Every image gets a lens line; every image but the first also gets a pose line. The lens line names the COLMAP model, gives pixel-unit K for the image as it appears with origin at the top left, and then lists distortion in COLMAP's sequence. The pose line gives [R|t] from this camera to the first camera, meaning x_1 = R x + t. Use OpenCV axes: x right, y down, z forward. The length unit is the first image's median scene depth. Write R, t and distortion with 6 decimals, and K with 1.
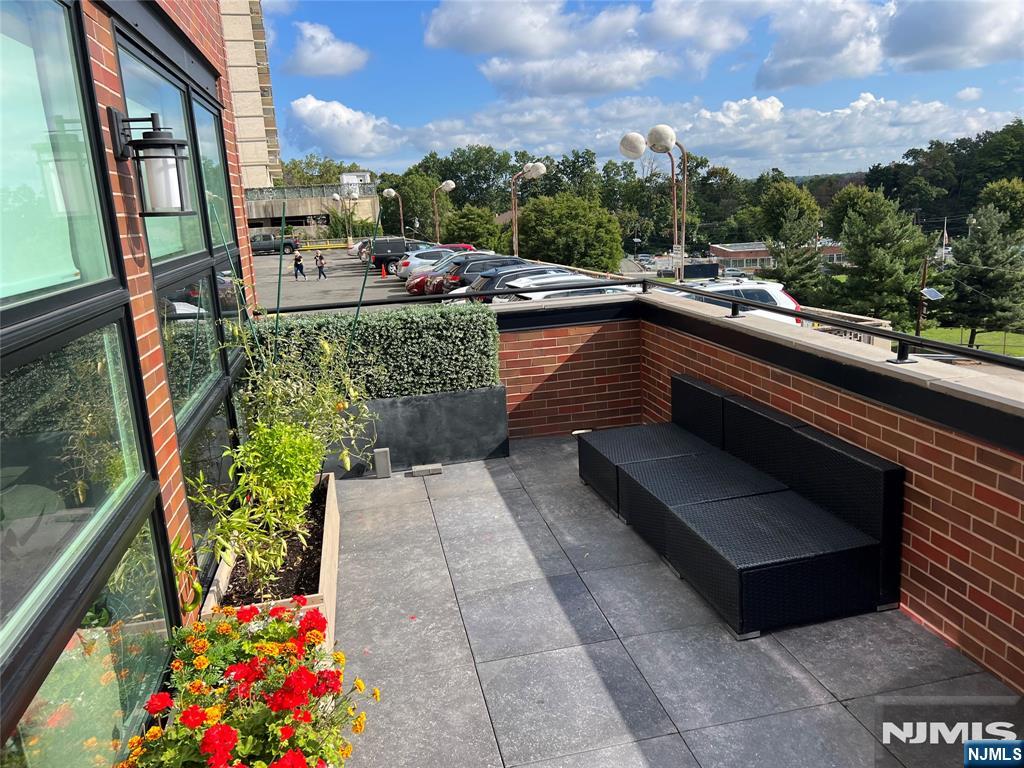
lens RADIAL K [[786.2, 0, 519.0], [0, 786.2, 376.8], [0, 0, 1]] dist [0.007093, -0.037650]
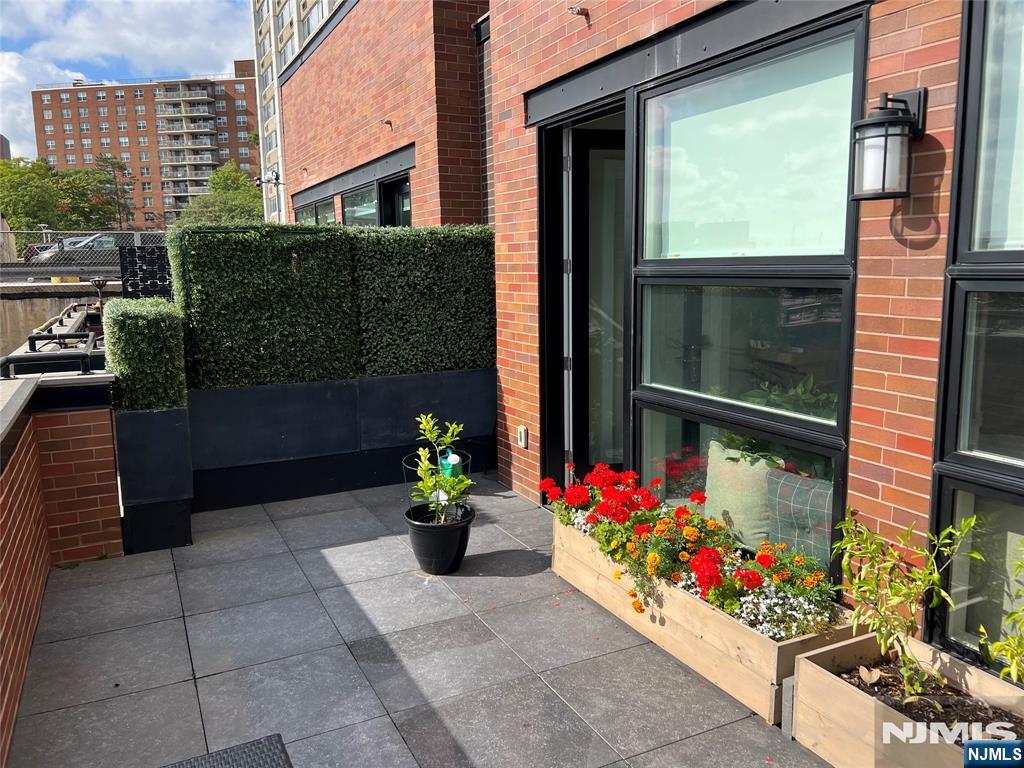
lens RADIAL K [[786.2, 0, 512.2], [0, 786.2, 382.5], [0, 0, 1]] dist [0.007093, -0.037650]
pose [[-0.967714, 0.107944, -0.227766, 0.167007], [0.017367, 0.930062, 0.366993, -0.253241], [0.251451, 0.351188, -0.901909, 1.308311]]
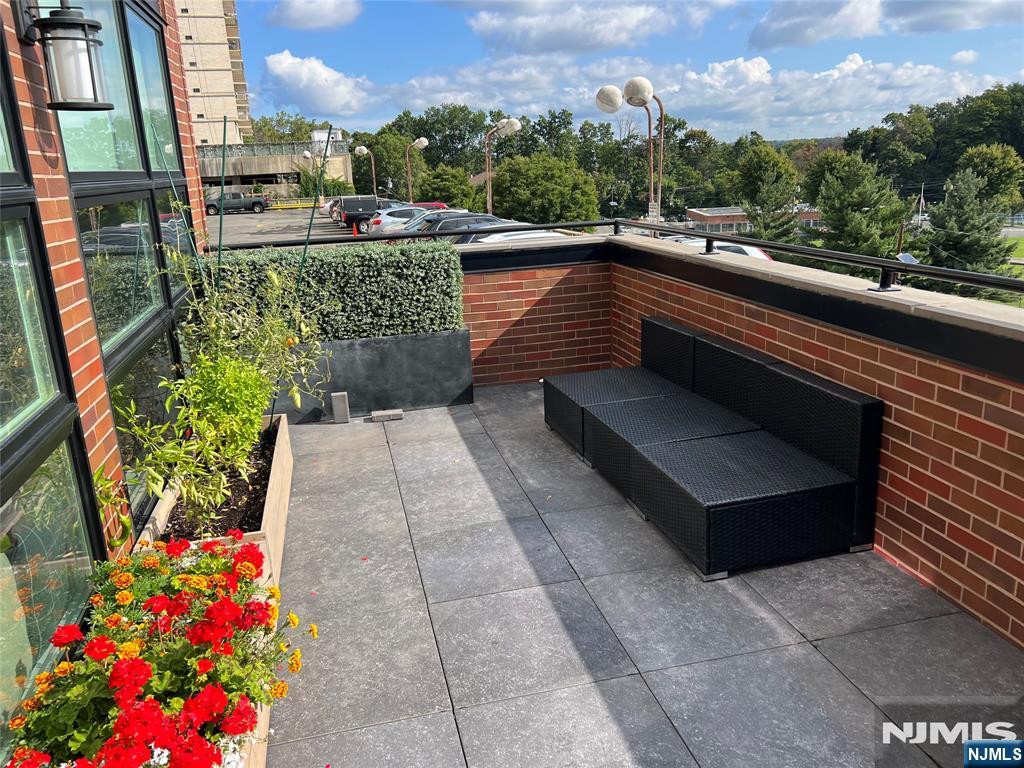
lens RADIAL K [[786.2, 0, 508.0], [0, 786.2, 385.9], [0, 0, 1]] dist [0.007093, -0.037650]
pose [[0.999807, 0.006113, 0.018651, 0.018081], [-0.007142, 0.998426, 0.055620, 0.039942], [-0.018282, -0.055742, 0.998278, 0.055375]]
